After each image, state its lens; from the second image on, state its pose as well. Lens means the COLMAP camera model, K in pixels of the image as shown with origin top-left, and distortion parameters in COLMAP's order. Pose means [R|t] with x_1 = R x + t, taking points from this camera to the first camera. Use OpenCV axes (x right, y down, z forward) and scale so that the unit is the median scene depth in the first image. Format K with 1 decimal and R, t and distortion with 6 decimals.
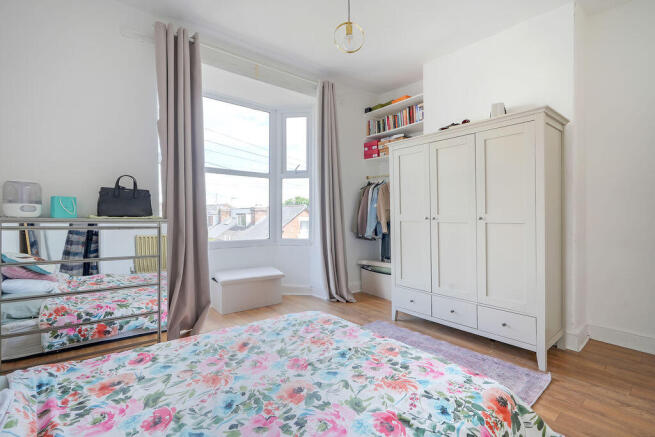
lens RADIAL K [[305.8, 0, 326.8], [0, 305.8, 216.3], [0, 0, 1]] dist [-0.008874, 0.003037]
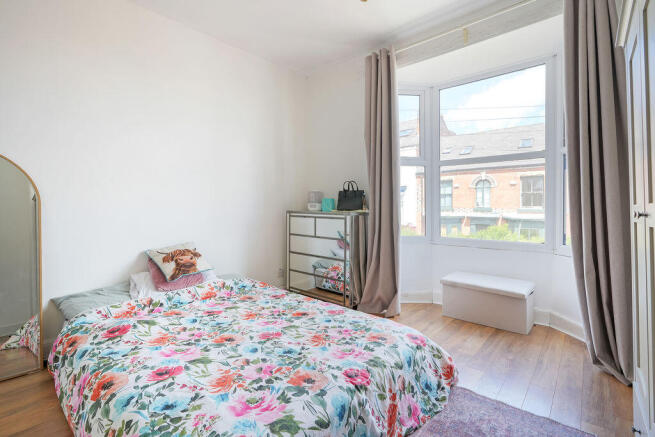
lens RADIAL K [[305.8, 0, 323.5], [0, 305.8, 205.6], [0, 0, 1]] dist [-0.008874, 0.003037]
pose [[0.161348, -0.014972, -0.986784, 0.967905], [-0.012019, 0.999781, -0.017135, 0.010577], [0.986824, 0.014624, 0.161132, 0.898714]]
